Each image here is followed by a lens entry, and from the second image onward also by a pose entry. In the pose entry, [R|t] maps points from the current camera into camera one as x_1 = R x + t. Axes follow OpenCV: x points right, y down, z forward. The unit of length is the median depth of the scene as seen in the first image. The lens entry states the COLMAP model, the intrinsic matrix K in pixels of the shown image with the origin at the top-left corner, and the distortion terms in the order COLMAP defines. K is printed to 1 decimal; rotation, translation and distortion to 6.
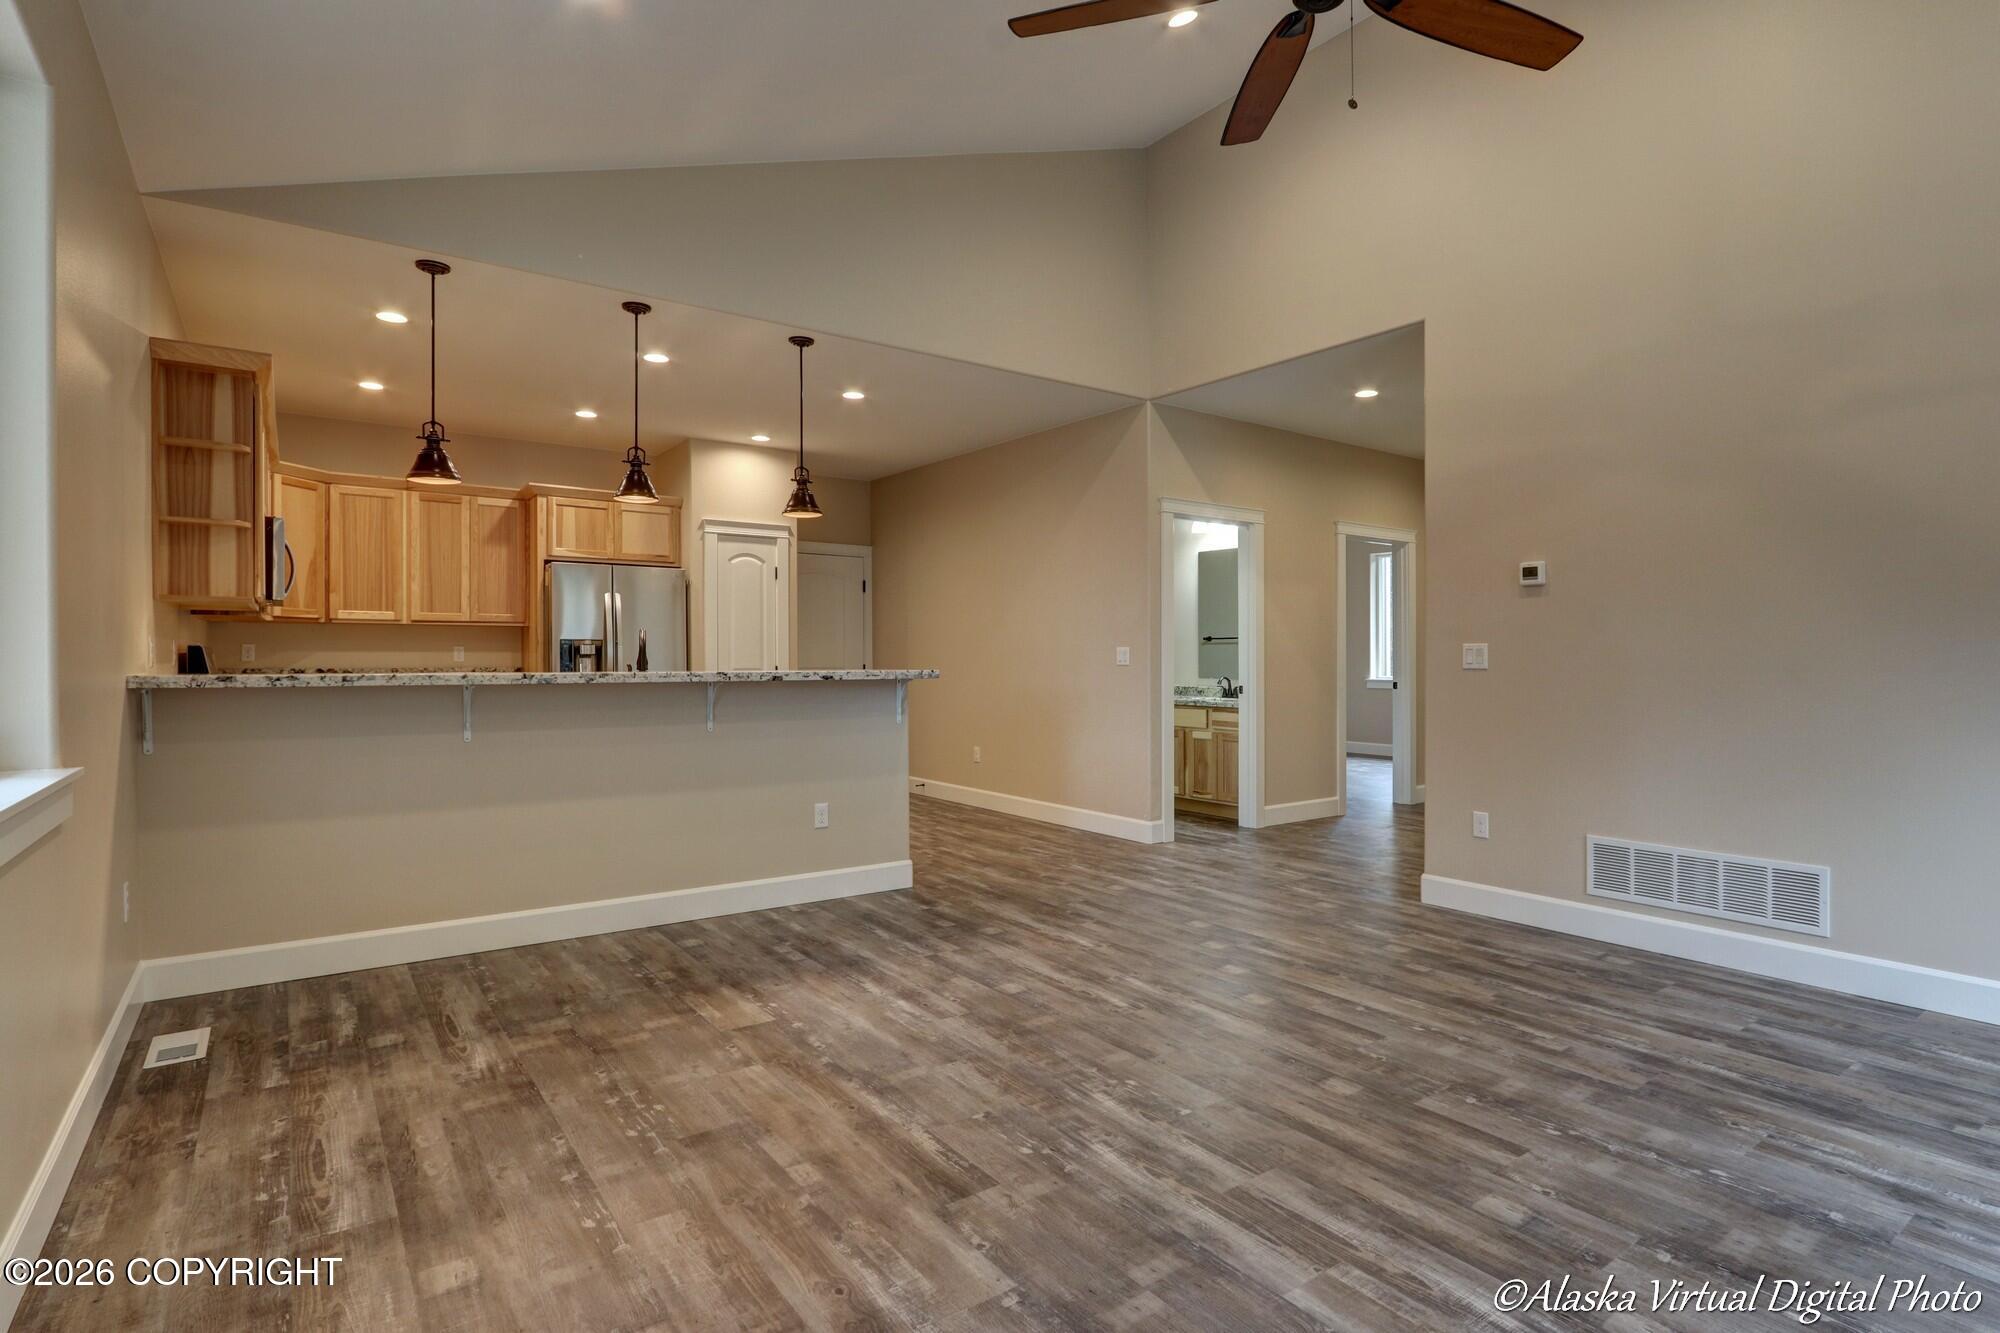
lens RADIAL K [[1001.8, 0, 993.0], [0, 1001.8, 651.9], [0, 0, 1]] dist [-0.013383, 0.001843]
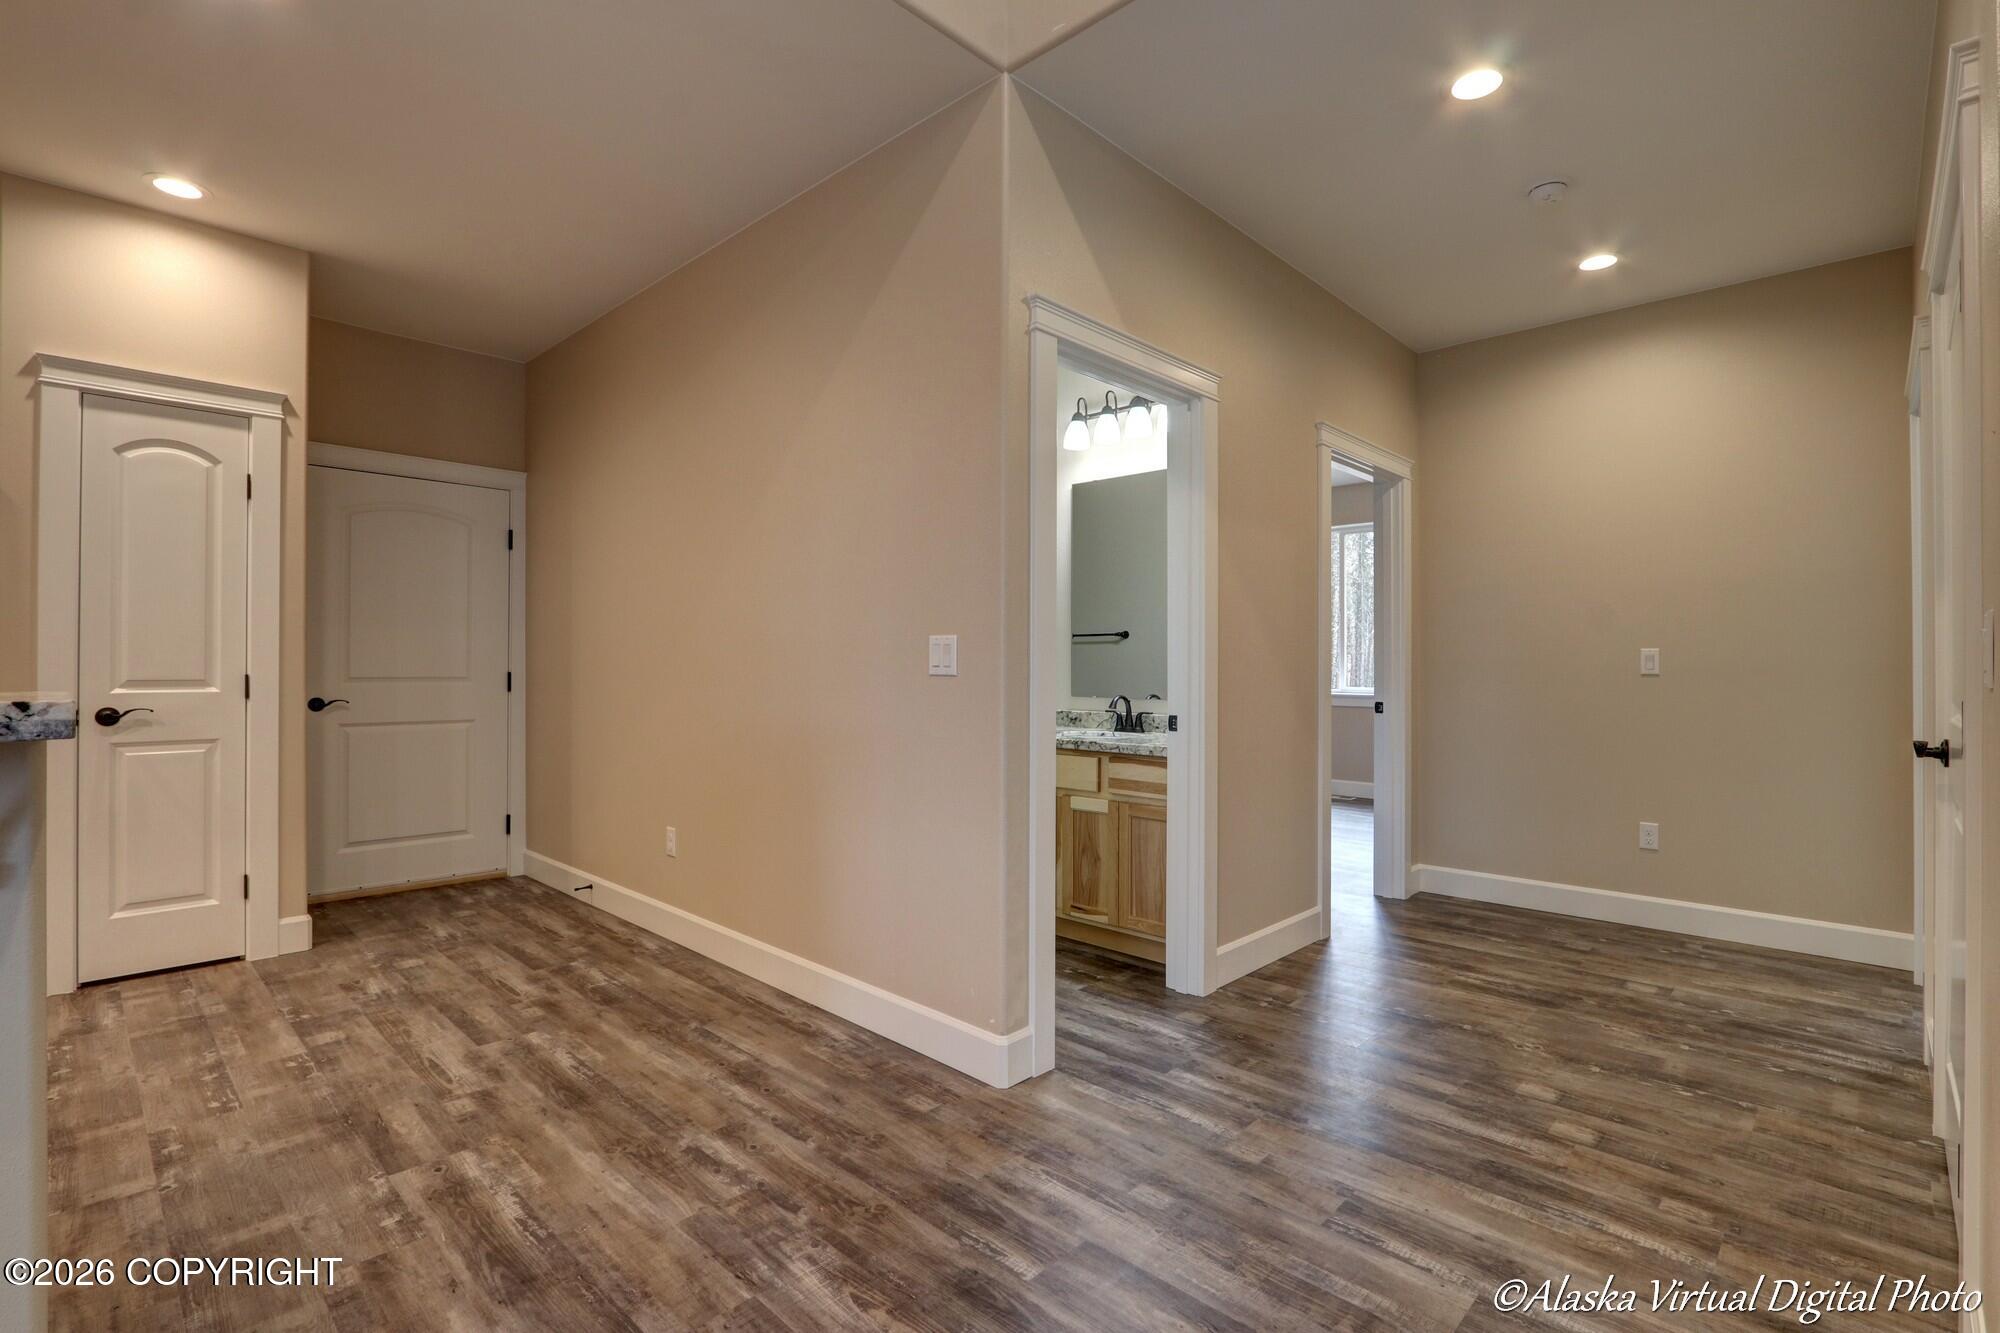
lens RADIAL K [[922.5, 0, 996.7], [0, 922.5, 655.3], [0, 0, 1]] dist [-0.016455, 0.000931]
pose [[0.983653, 0.005401, 0.179991, 0.143752], [-0.004550, 0.999976, -0.005139, 0.010999], [-0.180015, 0.004236, 0.983655, 1.074697]]
